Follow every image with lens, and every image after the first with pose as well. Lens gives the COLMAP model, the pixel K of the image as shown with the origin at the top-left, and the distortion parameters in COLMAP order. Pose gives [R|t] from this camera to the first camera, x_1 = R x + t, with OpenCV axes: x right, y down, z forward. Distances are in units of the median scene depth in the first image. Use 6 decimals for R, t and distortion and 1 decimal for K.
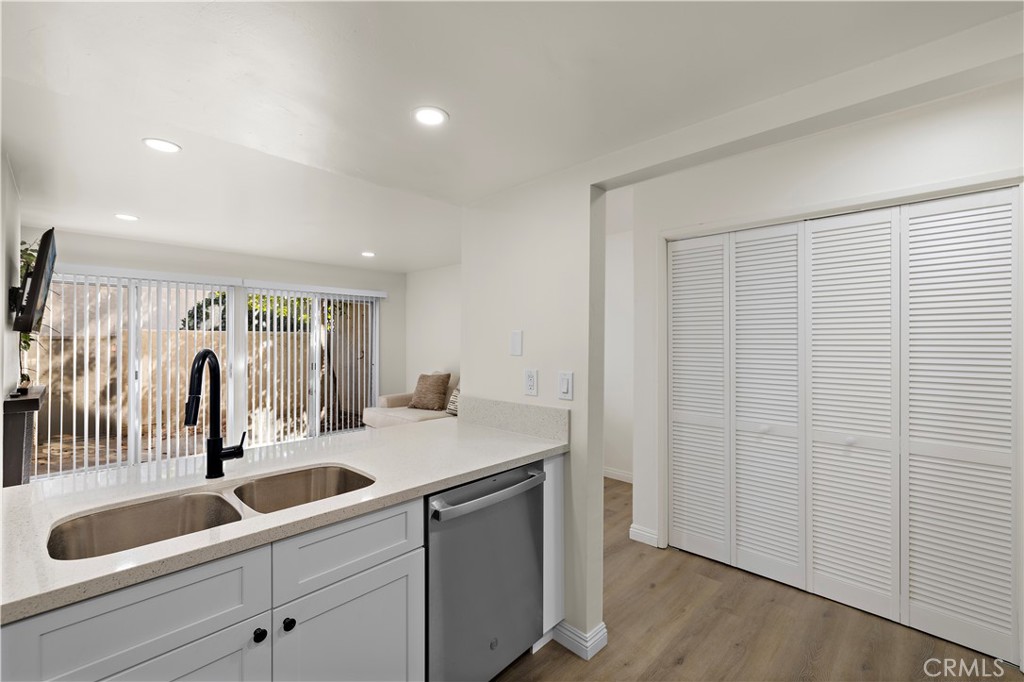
lens RADIAL K [[424.0, 0, 506.8], [0, 424.0, 337.9], [0, 0, 1]] dist [-0.001003, -0.000196]
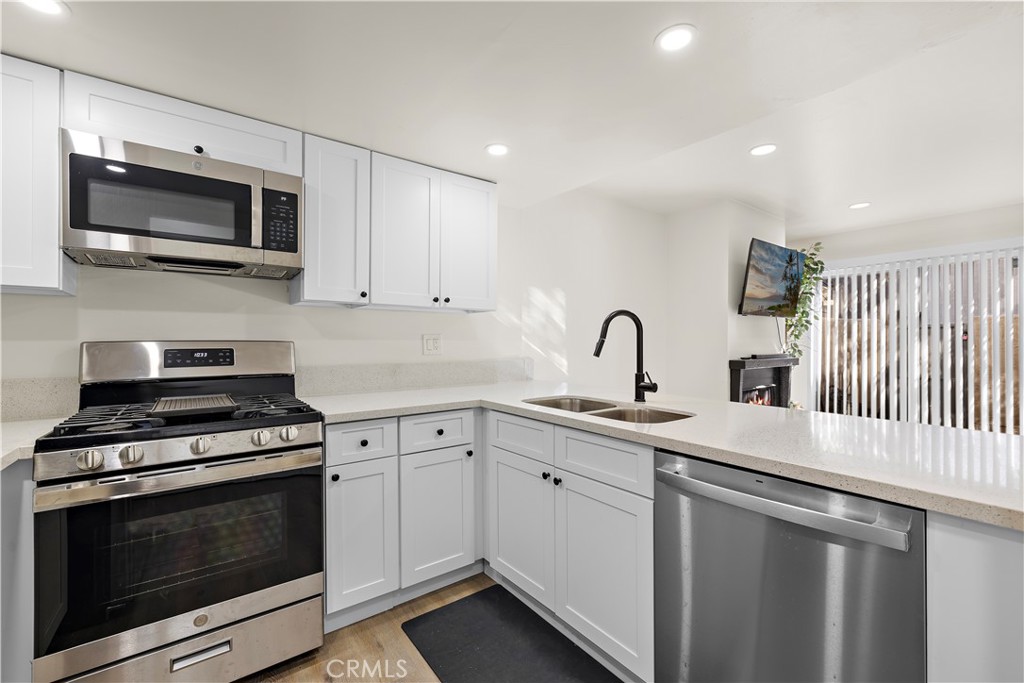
lens RADIAL K [[427.2, 0, 512.0], [0, 427.2, 341.5], [0, 0, 1]] dist [-0.000561, -0.000041]
pose [[-0.149459, -0.005152, -0.988754, 0.232209], [0.006268, 0.999961, -0.006158, 0.042121], [0.988748, -0.007118, -0.149421, 0.244577]]
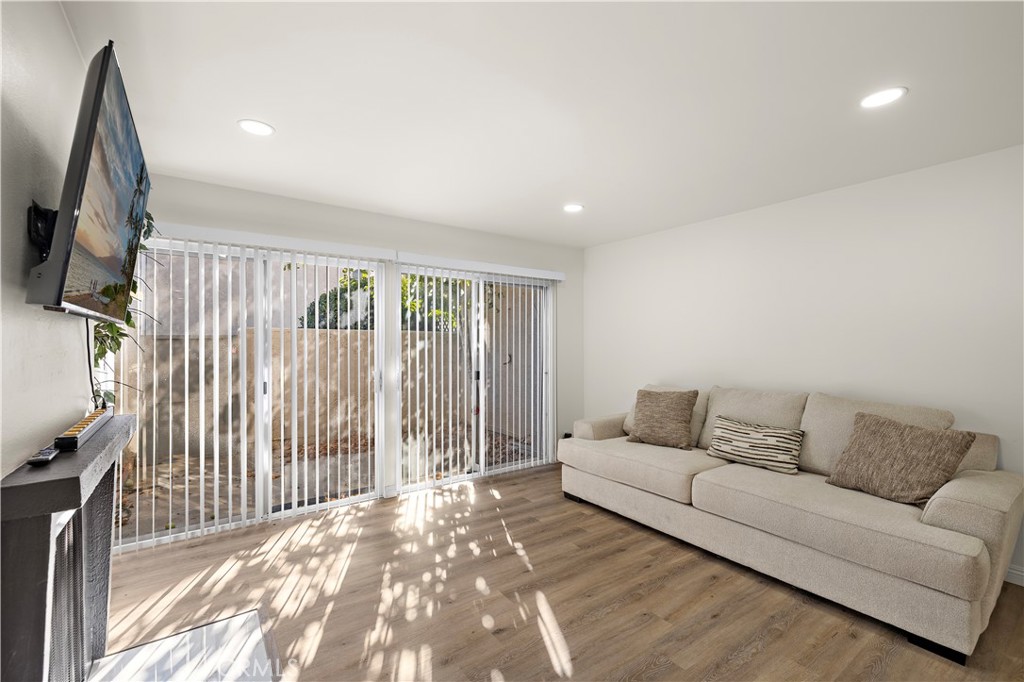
lens RADIAL K [[427.2, 0, 512.0], [0, 427.2, 341.0], [0, 0, 1]] dist [-0.000561, -0.000041]
pose [[0.985046, -0.005506, -0.172204, -0.356569], [0.006231, 0.999974, 0.003667, 0.007294], [0.172179, -0.004685, 0.985054, 0.382239]]
